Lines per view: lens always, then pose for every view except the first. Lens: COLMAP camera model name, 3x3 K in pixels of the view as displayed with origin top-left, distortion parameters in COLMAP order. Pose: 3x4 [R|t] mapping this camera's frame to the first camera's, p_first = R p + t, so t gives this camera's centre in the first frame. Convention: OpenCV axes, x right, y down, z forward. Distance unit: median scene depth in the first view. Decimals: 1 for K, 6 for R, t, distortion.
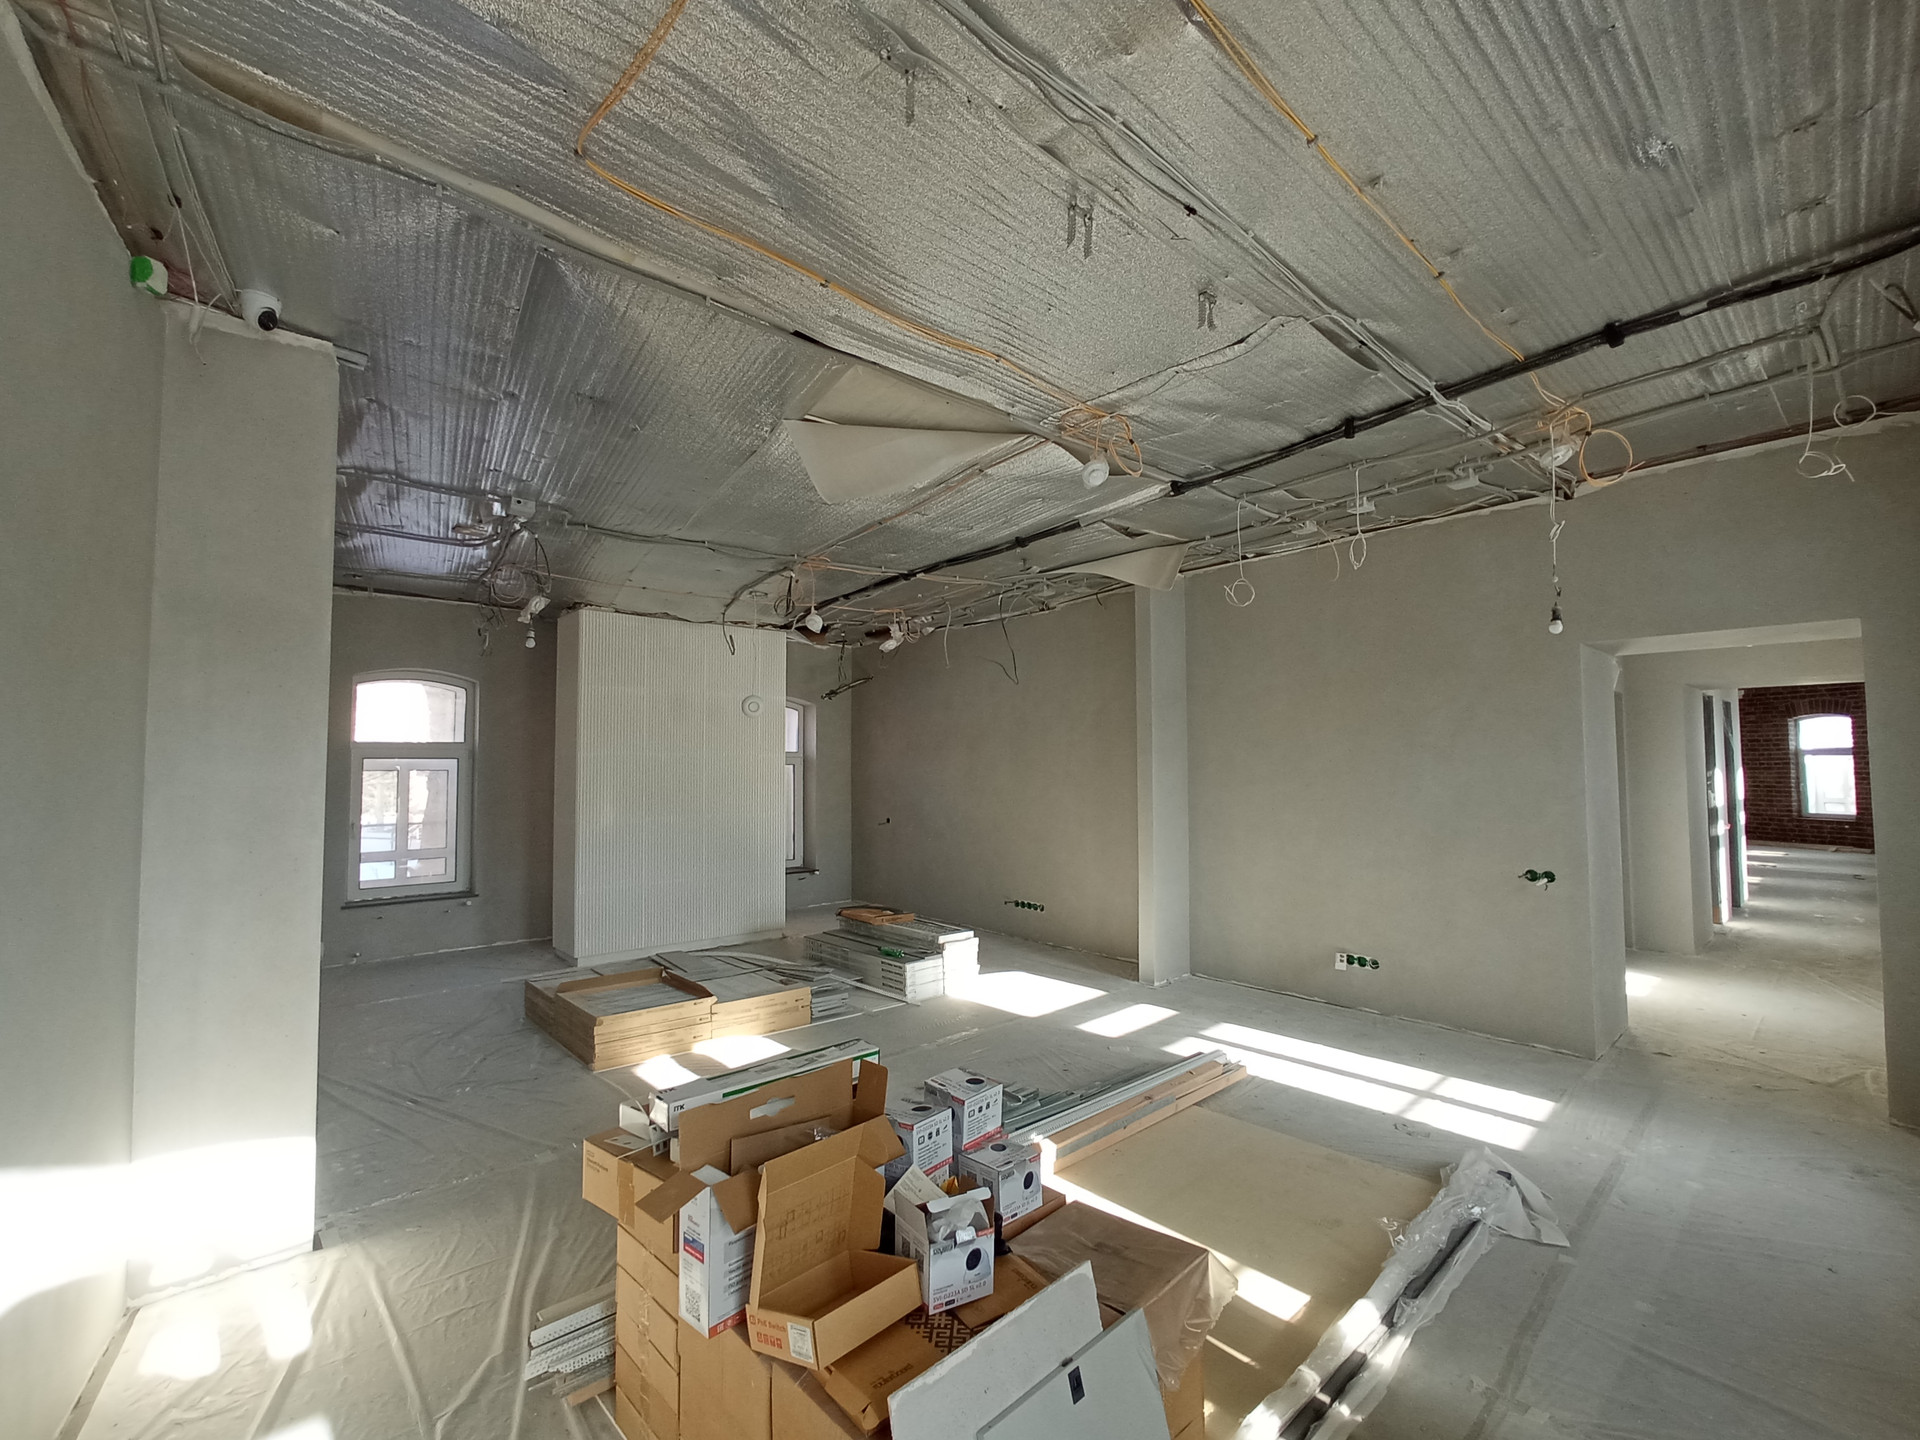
lens RADIAL K [[858.3, 0, 960.0], [0, 858.3, 720.0], [0, 0, 1]] dist [-0.006378, 0.000162]
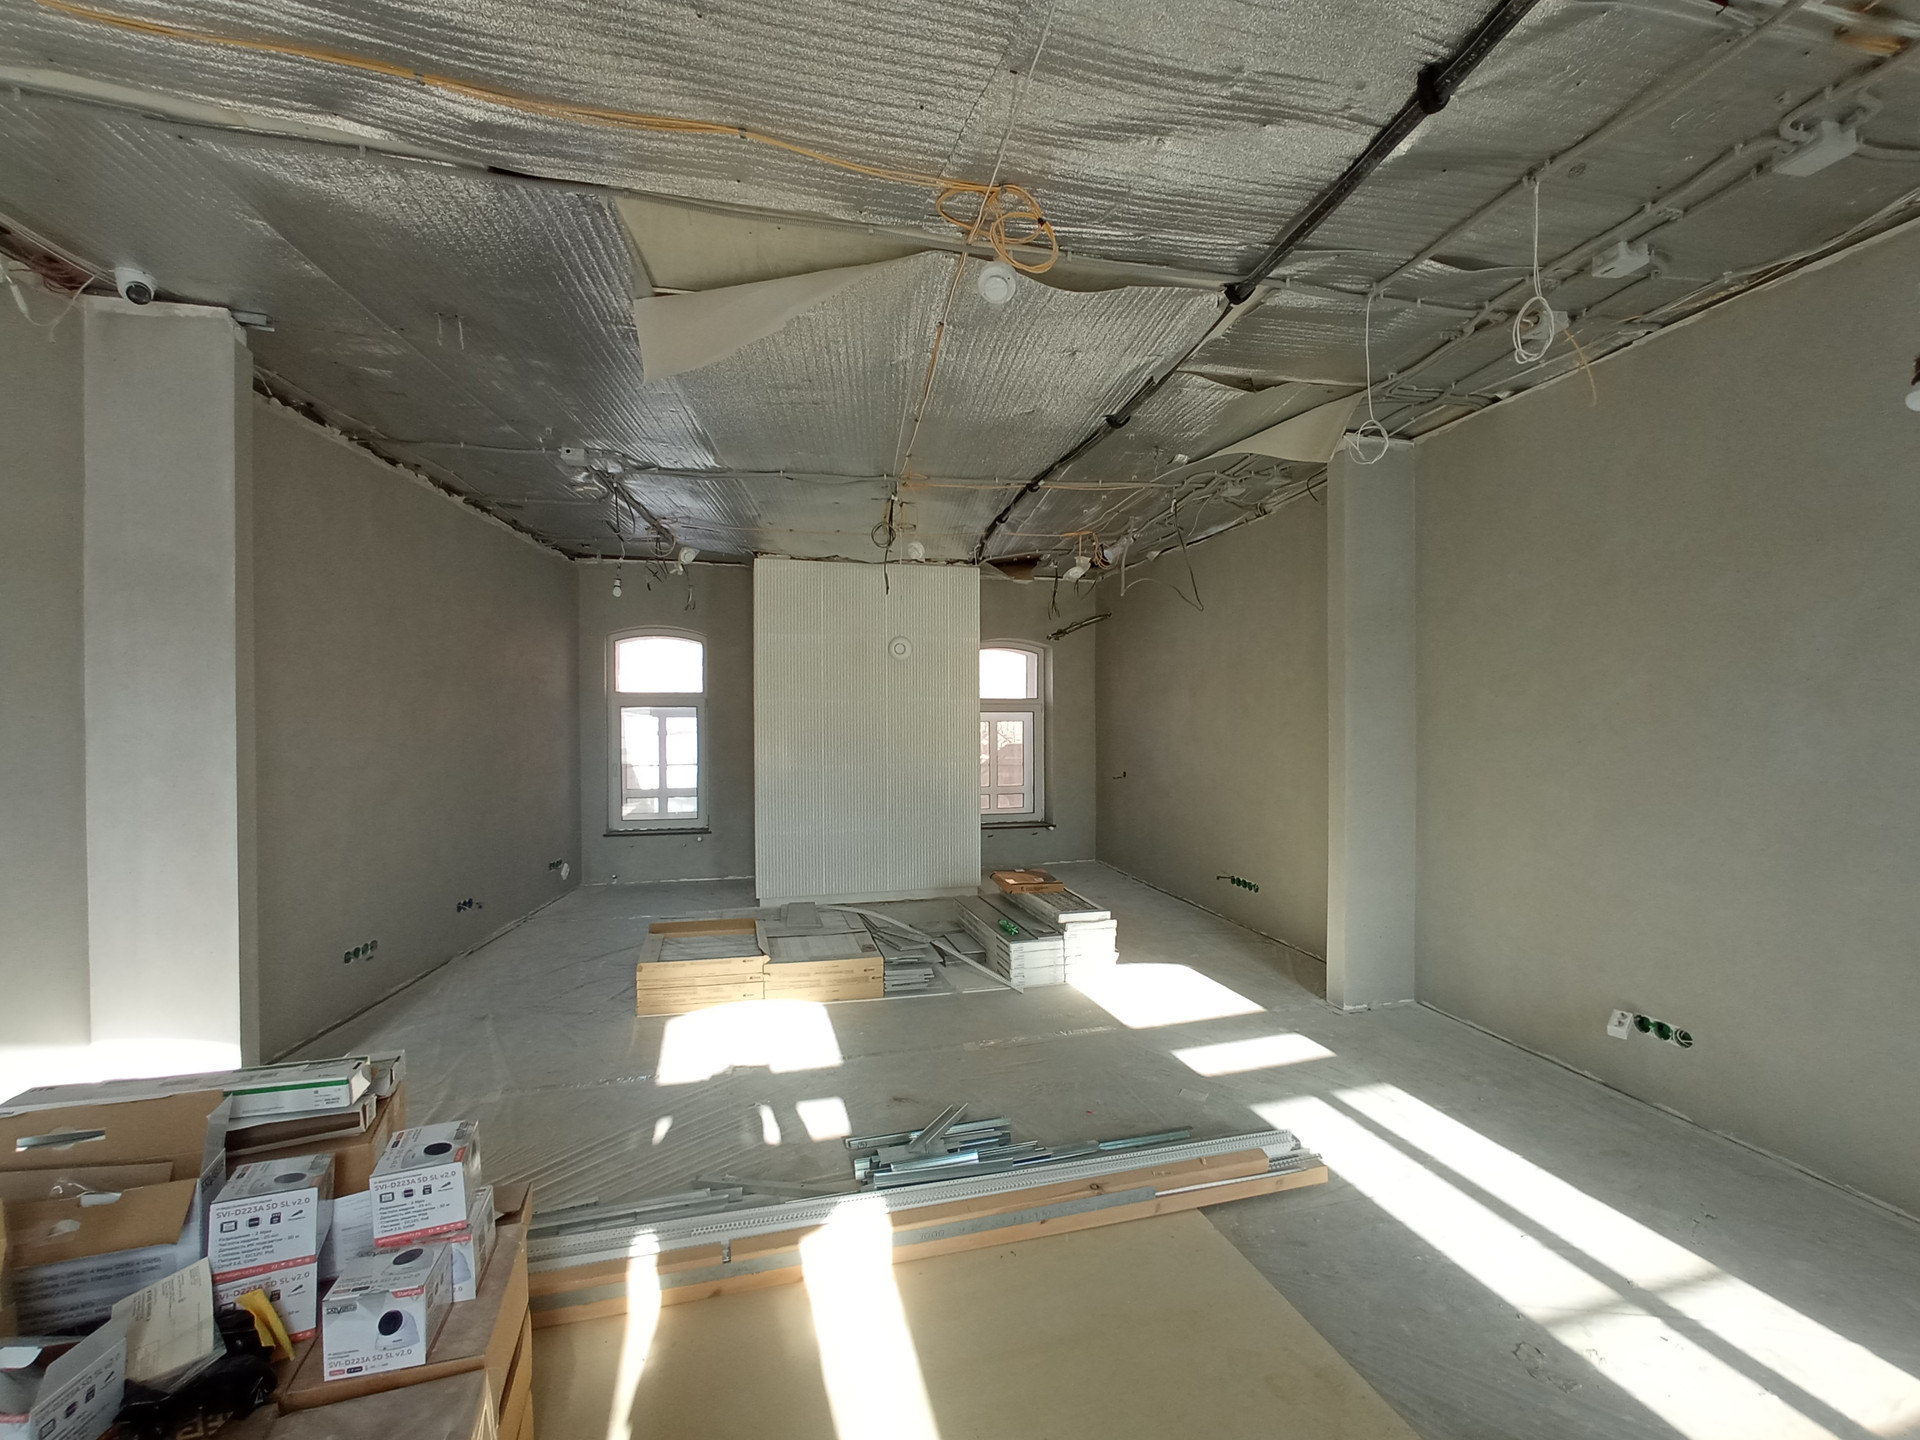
lens RADIAL K [[857.6, 0, 982.8], [0, 857.6, 708.9], [0, 0, 1]] dist [-0.005716, 0.006381]
pose [[0.891959, -0.004459, -0.452095, 0.339200], [0.025351, 0.998871, 0.040165, 0.019246], [0.451406, -0.047287, 0.891065, 0.270613]]
